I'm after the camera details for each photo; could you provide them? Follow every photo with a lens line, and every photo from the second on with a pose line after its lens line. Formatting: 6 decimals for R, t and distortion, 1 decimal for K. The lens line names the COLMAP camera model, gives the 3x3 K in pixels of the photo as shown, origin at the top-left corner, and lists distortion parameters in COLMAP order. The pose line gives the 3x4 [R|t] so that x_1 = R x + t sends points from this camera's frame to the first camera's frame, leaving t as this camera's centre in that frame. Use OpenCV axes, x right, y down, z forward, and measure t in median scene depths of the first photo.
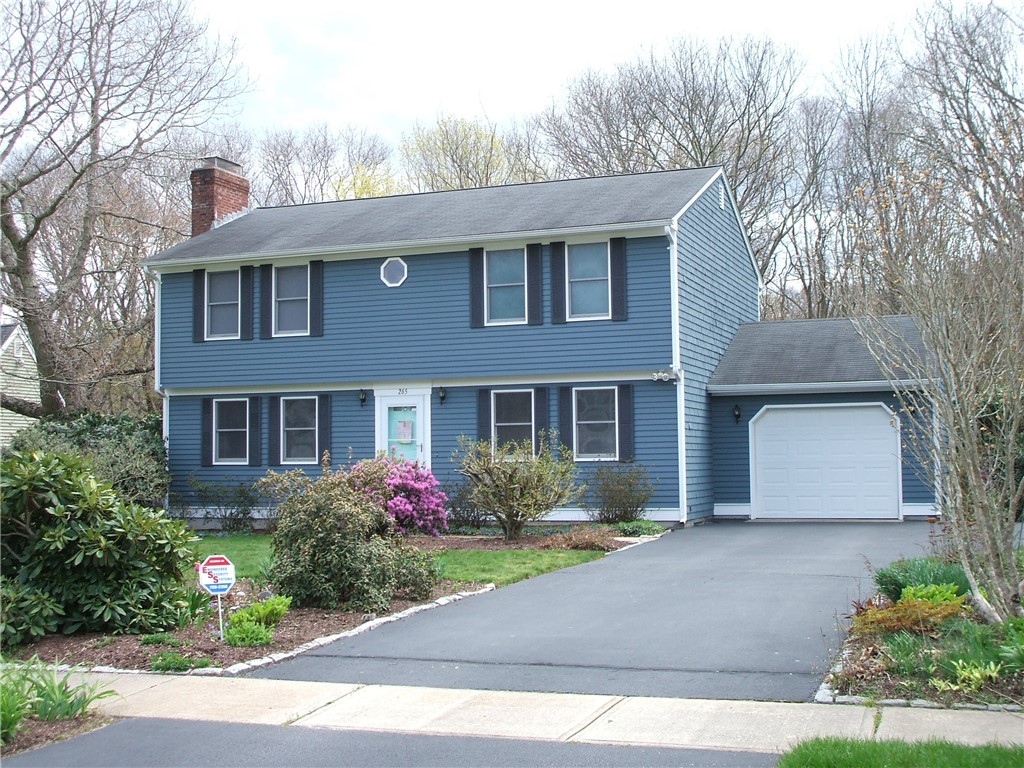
lens RADIAL K [[1317.4, 0, 512.0], [0, 1317.4, 384.0], [0, 0, 1]] dist [-0.000540, -0.000335]
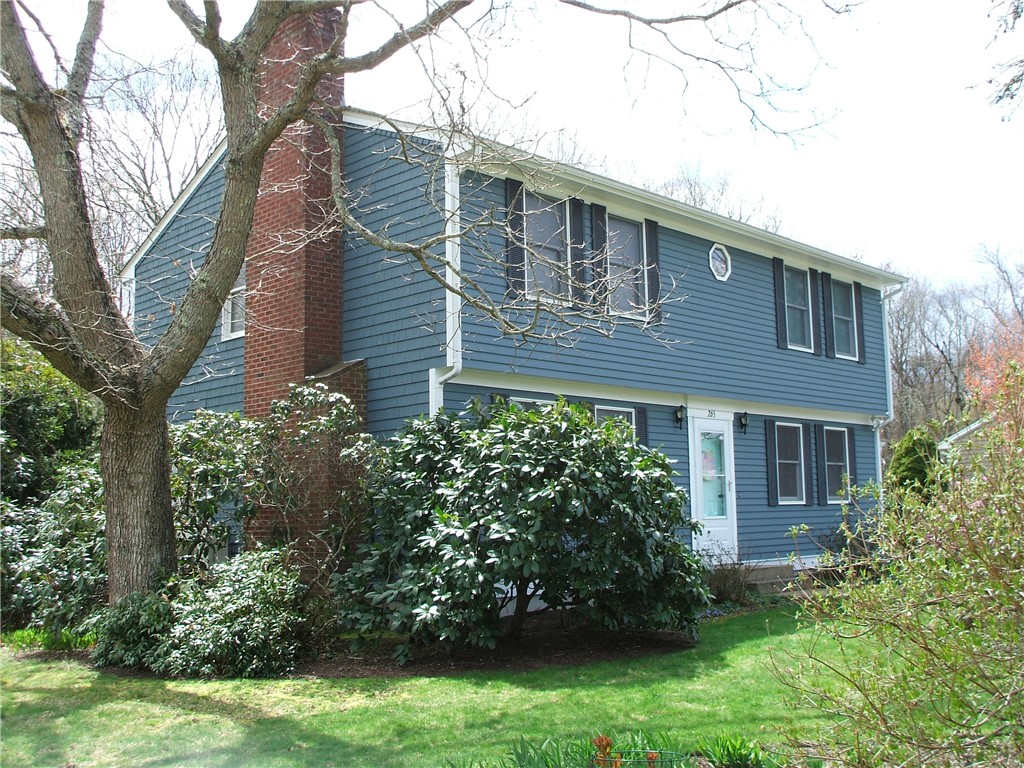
lens RADIAL K [[1089.9, 0, 512.0], [0, 1089.9, 384.0], [0, 0, 1]] dist [-0.187426, 0.276110]
pose [[0.416073, 0.120993, 0.901246, -0.720192], [-0.037276, 0.992545, -0.116041, 0.067902], [-0.908567, 0.014687, 0.417482, 0.846891]]
